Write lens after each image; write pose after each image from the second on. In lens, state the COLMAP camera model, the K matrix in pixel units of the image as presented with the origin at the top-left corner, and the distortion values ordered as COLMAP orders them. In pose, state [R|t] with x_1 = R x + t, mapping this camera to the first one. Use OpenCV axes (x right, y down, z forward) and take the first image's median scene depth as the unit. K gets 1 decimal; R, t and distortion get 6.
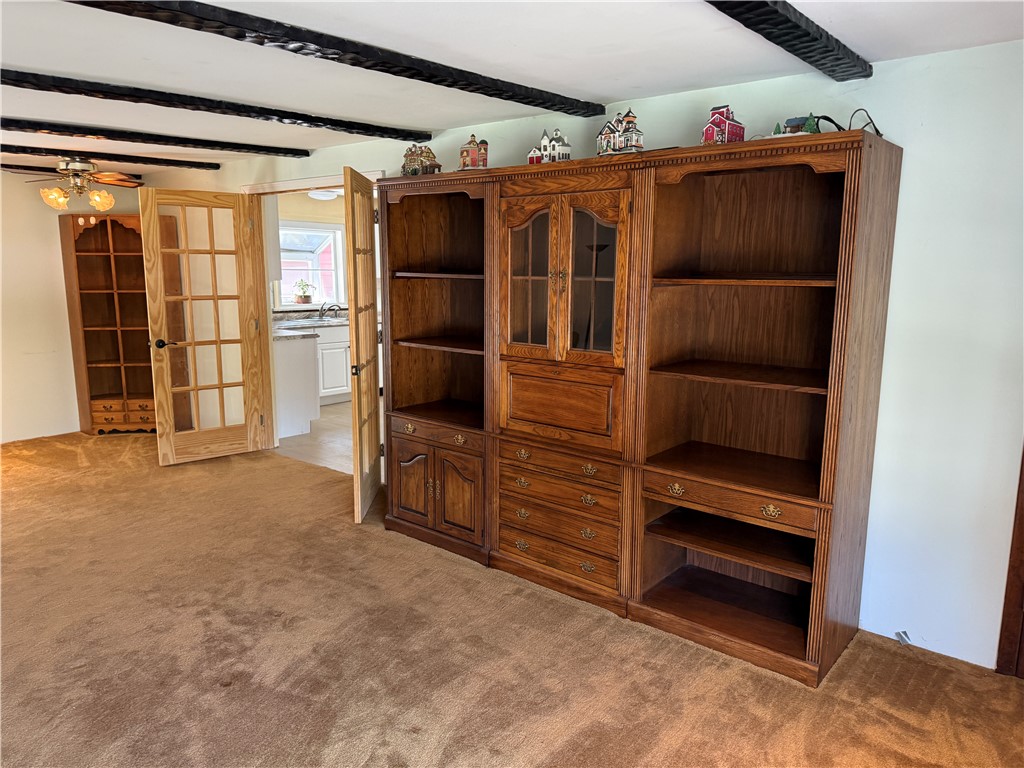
lens RADIAL K [[719.3, 0, 512.0], [0, 719.3, 384.0], [0, 0, 1]] dist [0.084848, -0.106095]
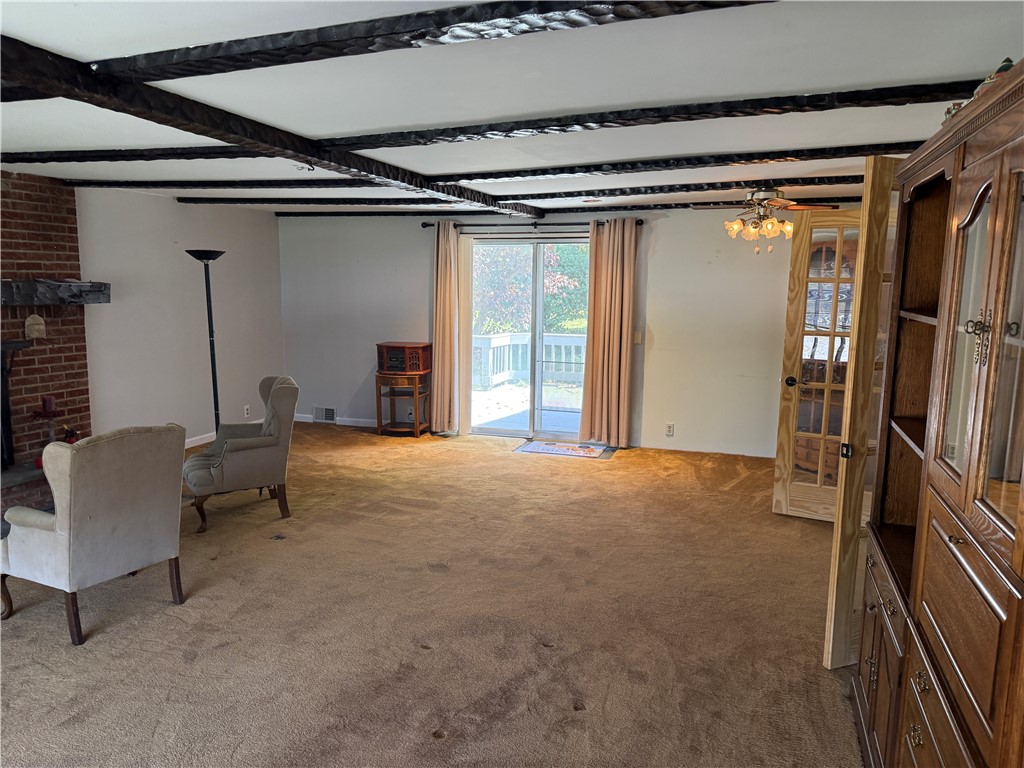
lens RADIAL K [[719.3, 0, 512.0], [0, 719.3, 384.0], [0, 0, 1]] dist [0.084848, -0.106095]
pose [[0.359931, 0.131784, -0.923625, 0.236673], [-0.167270, 0.983048, 0.075078, -0.063306], [0.917862, 0.127472, 0.375873, 0.350165]]
